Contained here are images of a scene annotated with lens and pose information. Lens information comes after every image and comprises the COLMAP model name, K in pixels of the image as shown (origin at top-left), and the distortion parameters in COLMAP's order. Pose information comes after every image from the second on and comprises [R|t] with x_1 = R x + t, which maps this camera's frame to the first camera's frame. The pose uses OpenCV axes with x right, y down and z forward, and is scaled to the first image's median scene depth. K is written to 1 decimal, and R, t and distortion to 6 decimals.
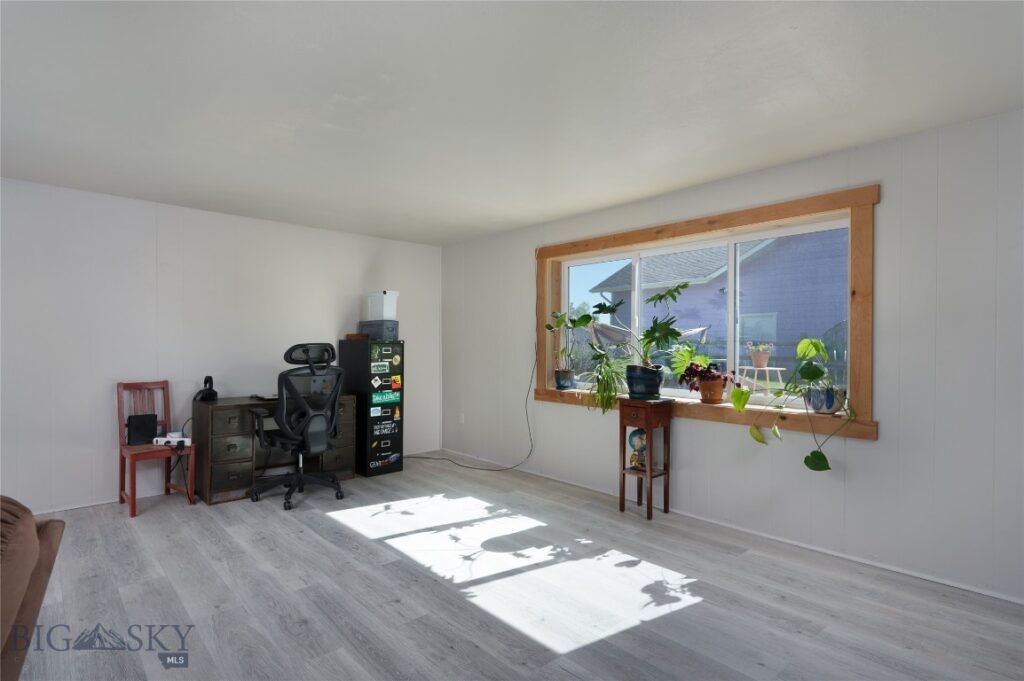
lens RADIAL K [[522.7, 0, 512.0], [0, 522.7, 340.5], [0, 0, 1]] dist [-0.000203, -0.000049]
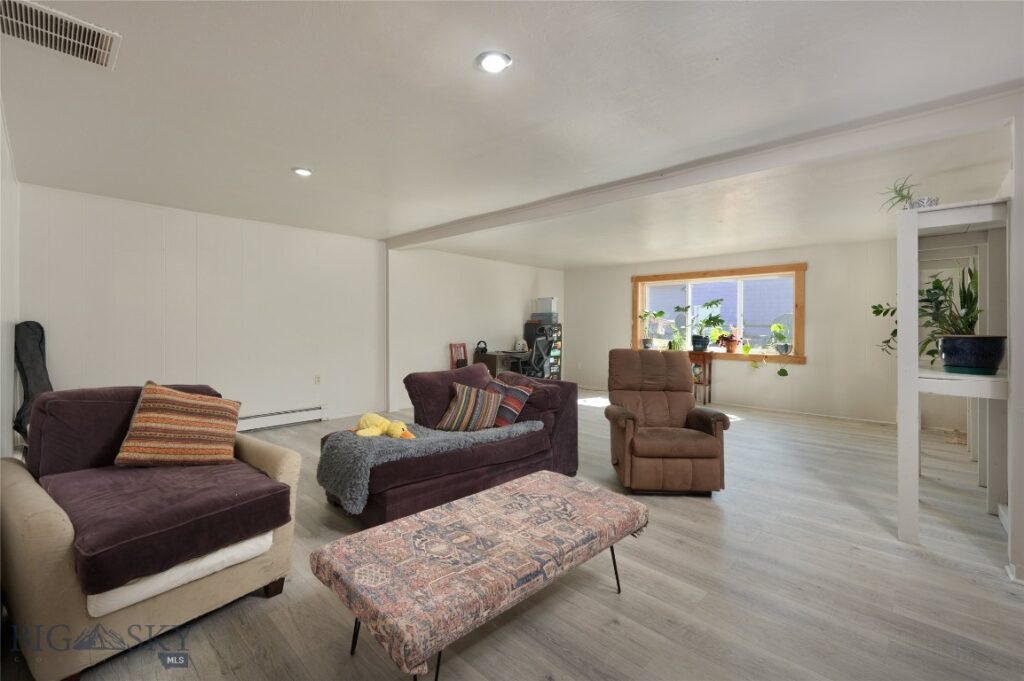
lens RADIAL K [[432.9, 0, 511.6], [0, 432.9, 323.9], [0, 0, 1]] dist [0.000196, 0.000036]
pose [[0.998082, 0.003453, 0.061804, -0.654871], [-0.003622, 0.999990, 0.002621, -0.002728], [-0.061795, -0.002840, 0.998085, -0.769628]]
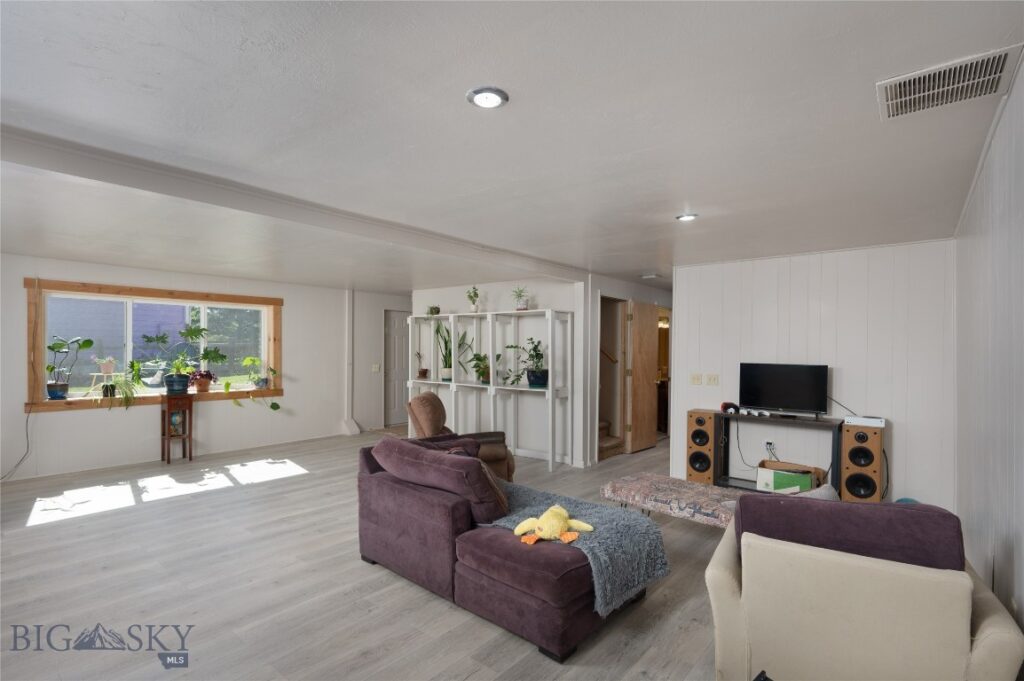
lens RADIAL K [[485.8, 0, 513.0], [0, 485.8, 345.8], [0, 0, 1]] dist [0.000609, 0.000054]
pose [[-0.128742, -0.000366, 0.991678, -1.471208], [-0.016161, 0.999868, -0.001730, -0.059073], [-0.991546, -0.016249, -0.128730, 0.131274]]
